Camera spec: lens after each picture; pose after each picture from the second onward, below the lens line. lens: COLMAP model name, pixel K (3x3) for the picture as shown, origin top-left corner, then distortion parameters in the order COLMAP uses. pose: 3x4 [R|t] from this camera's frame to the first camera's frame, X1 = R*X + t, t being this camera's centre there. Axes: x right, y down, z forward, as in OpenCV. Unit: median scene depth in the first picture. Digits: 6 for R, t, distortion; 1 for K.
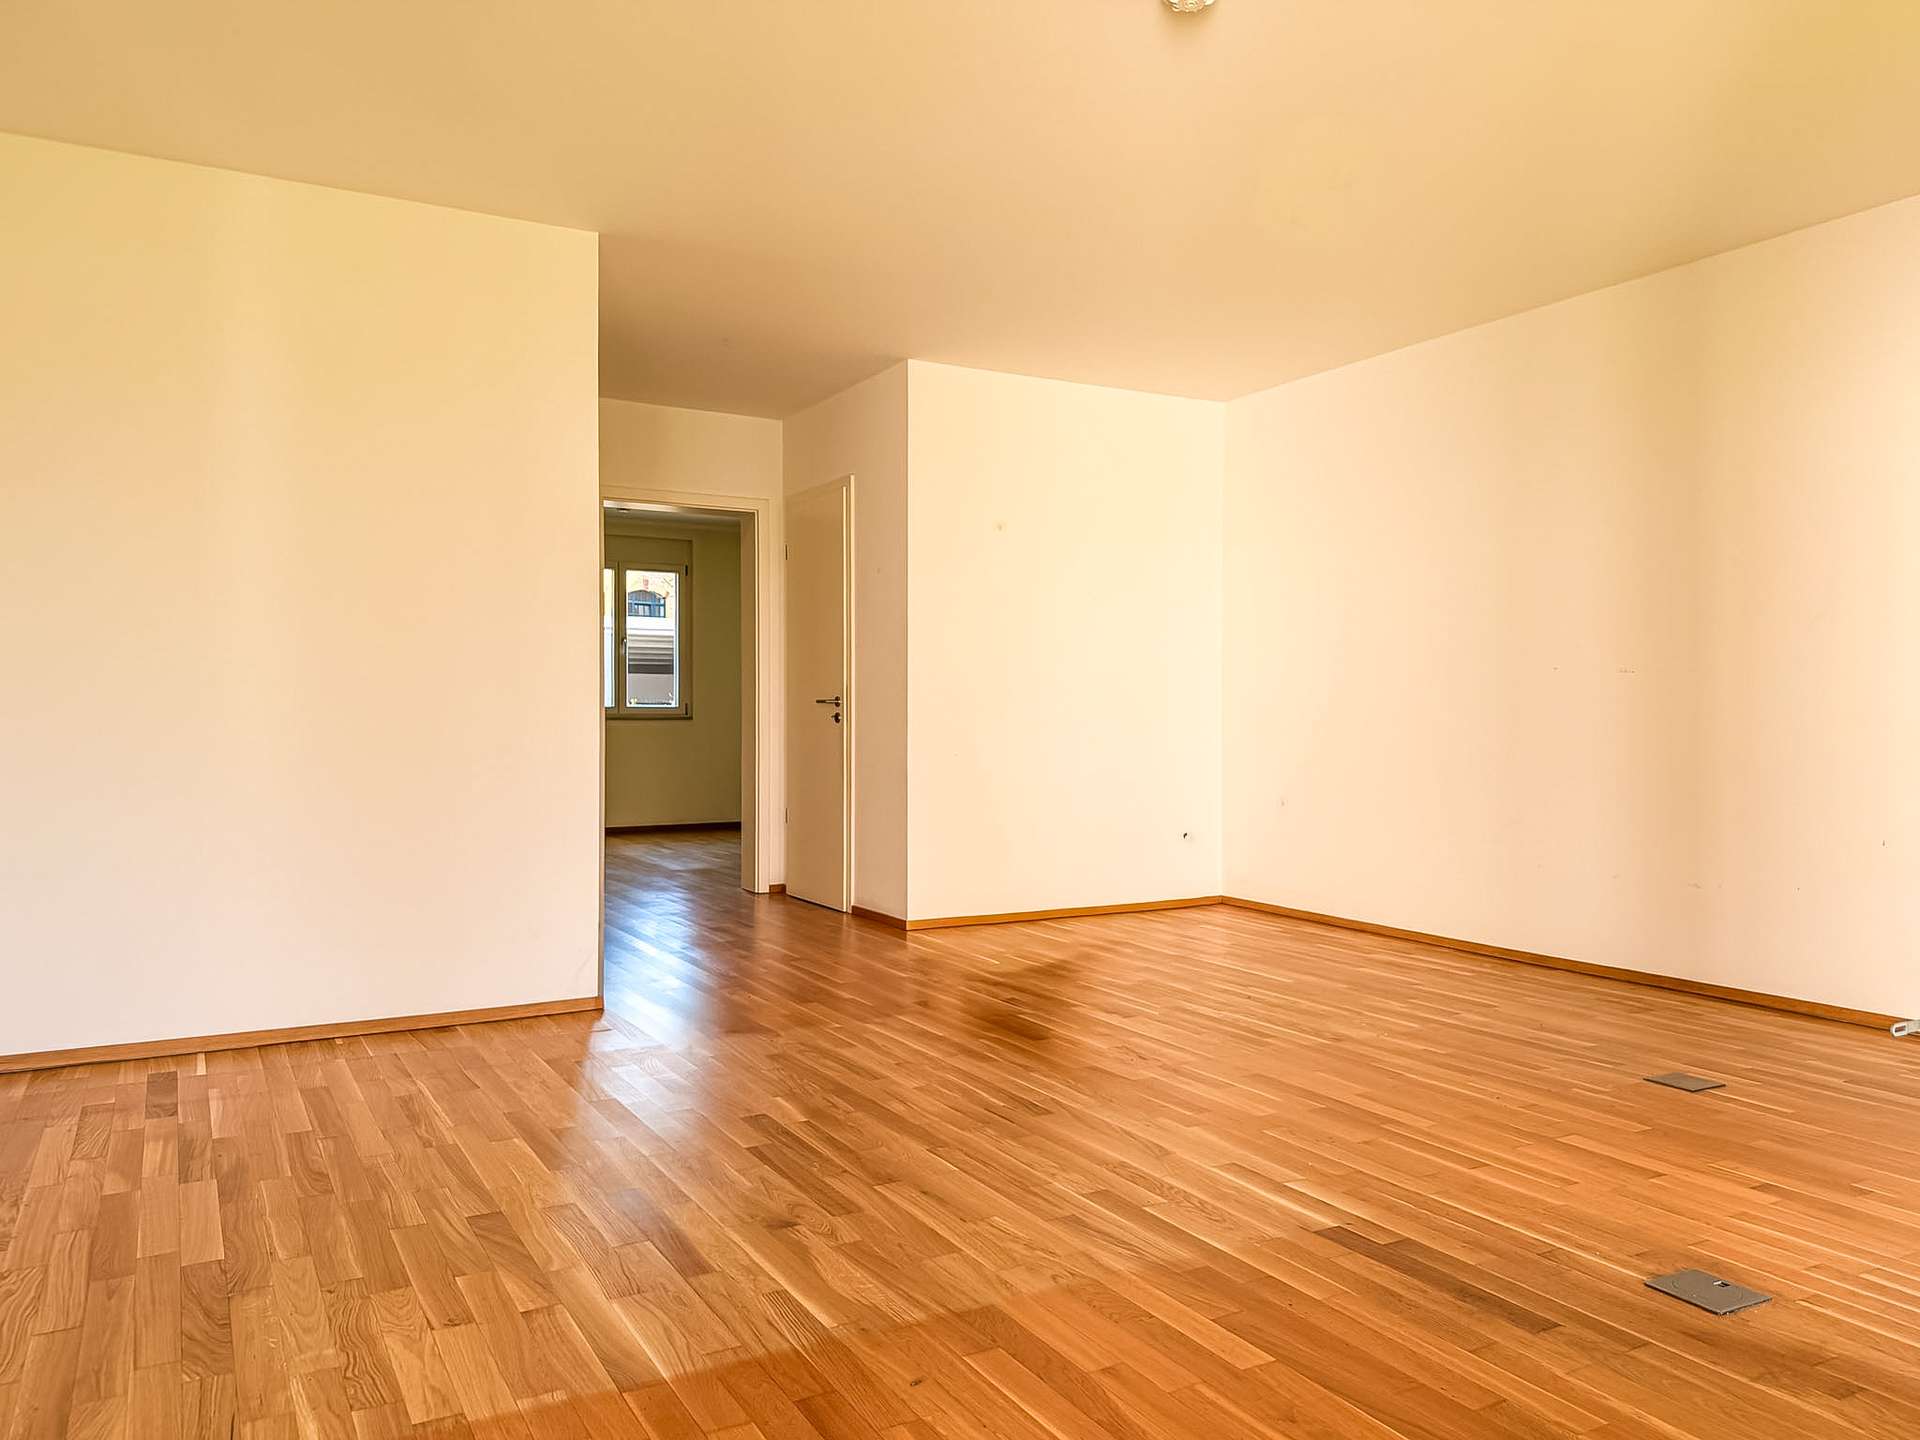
lens RADIAL K [[1365.8, 0, 960.0], [0, 1365.8, 720.0], [0, 0, 1]] dist [0.035656, -0.004763]
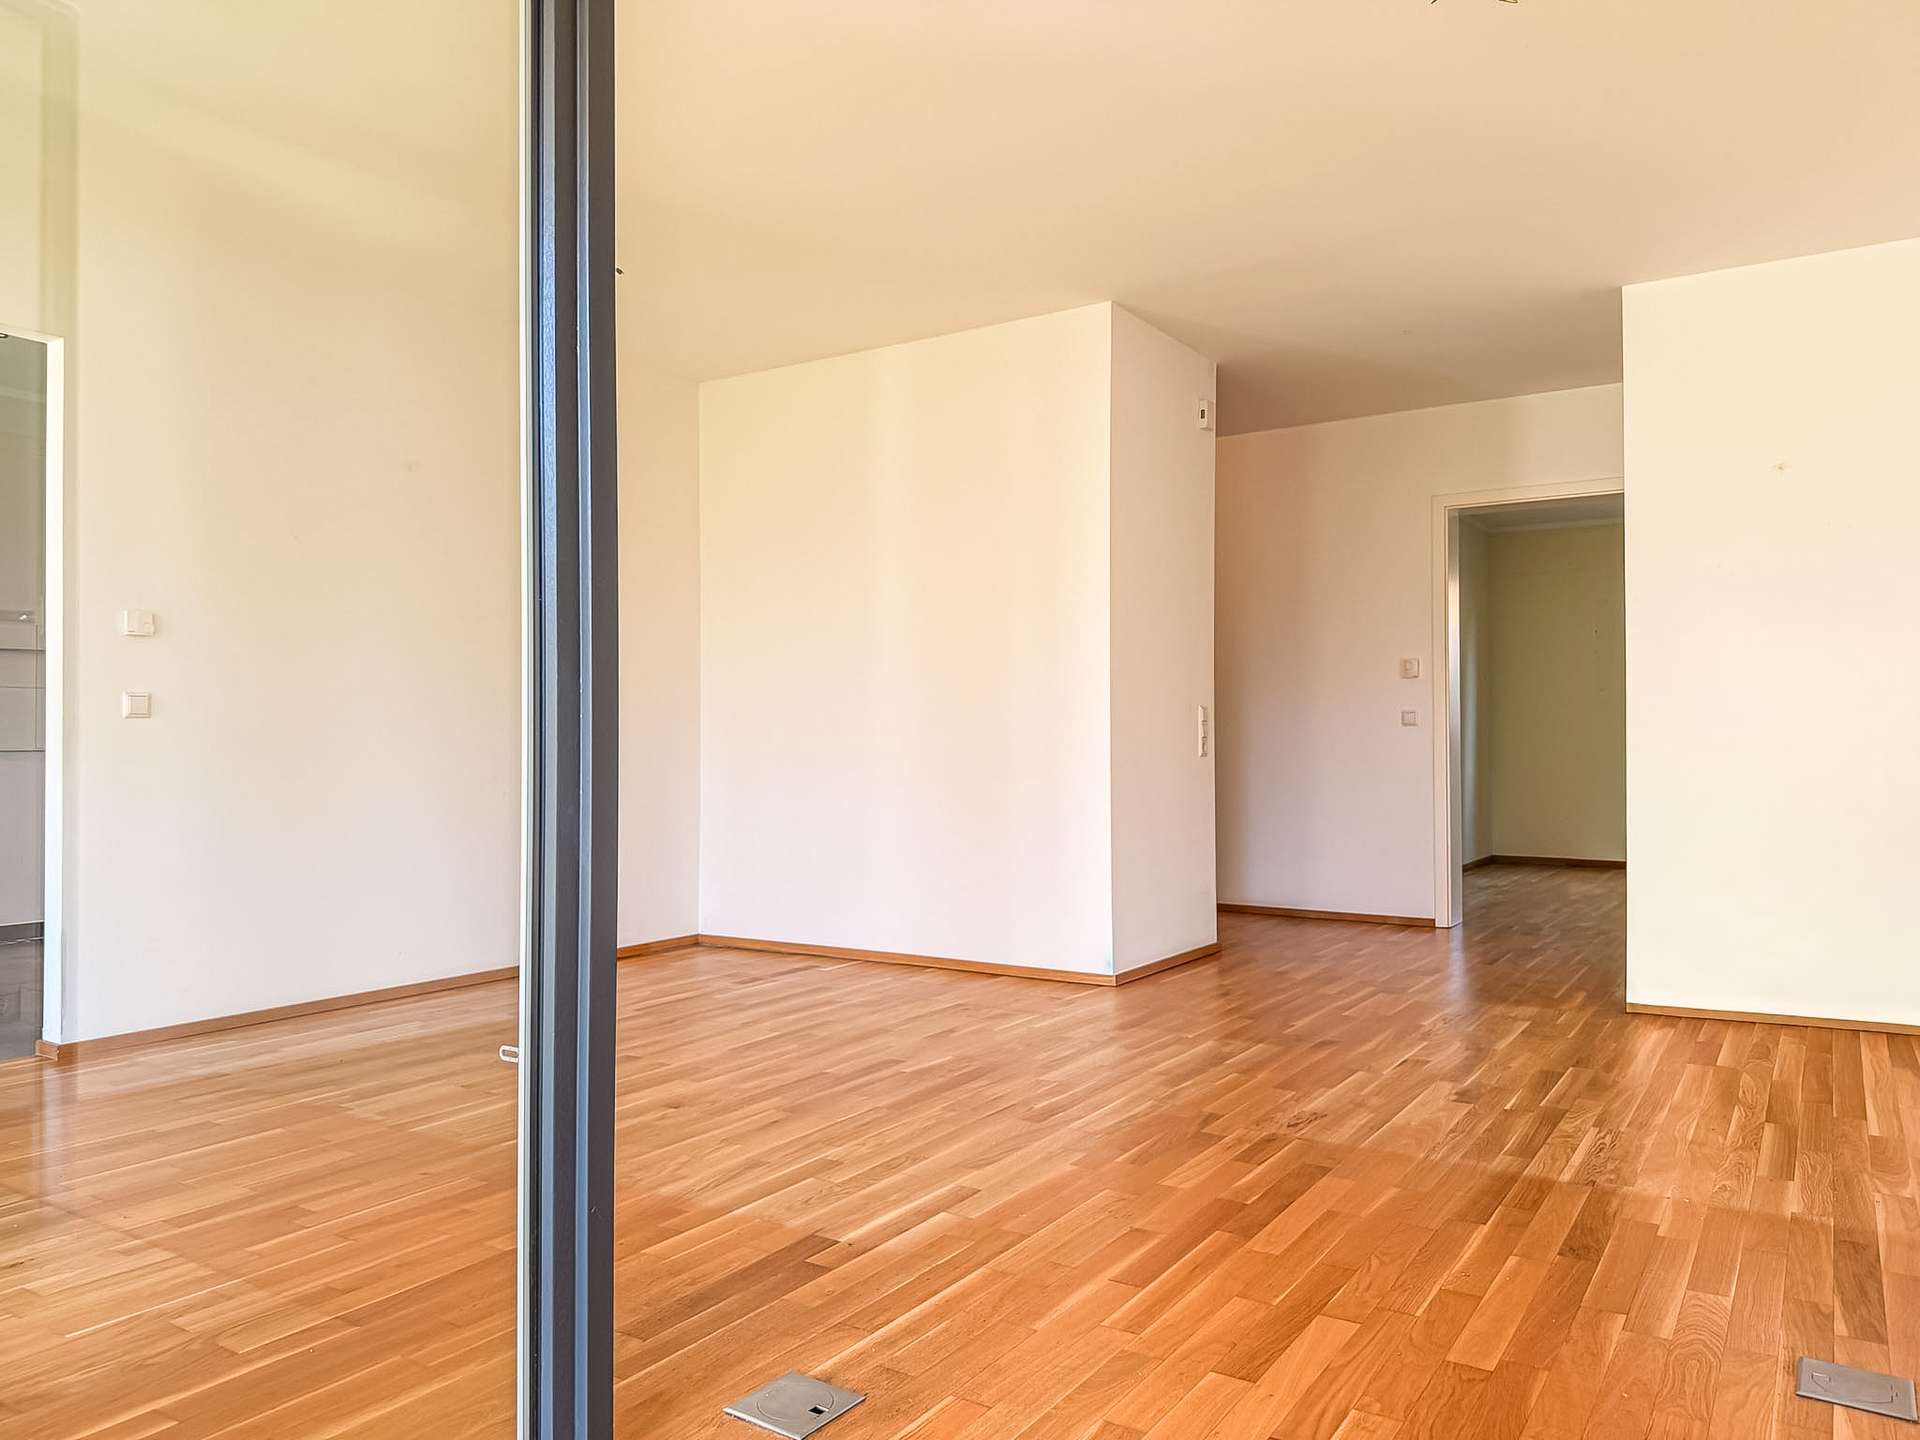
lens RADIAL K [[1365.8, 0, 960.0], [0, 1365.8, 720.0], [0, 0, 1]] dist [0.035656, -0.004763]
pose [[0.465544, -0.025525, -0.884657, 1.039180], [-0.009503, 0.999382, -0.033836, 0.048675], [0.884974, 0.024159, 0.465014, 0.590723]]
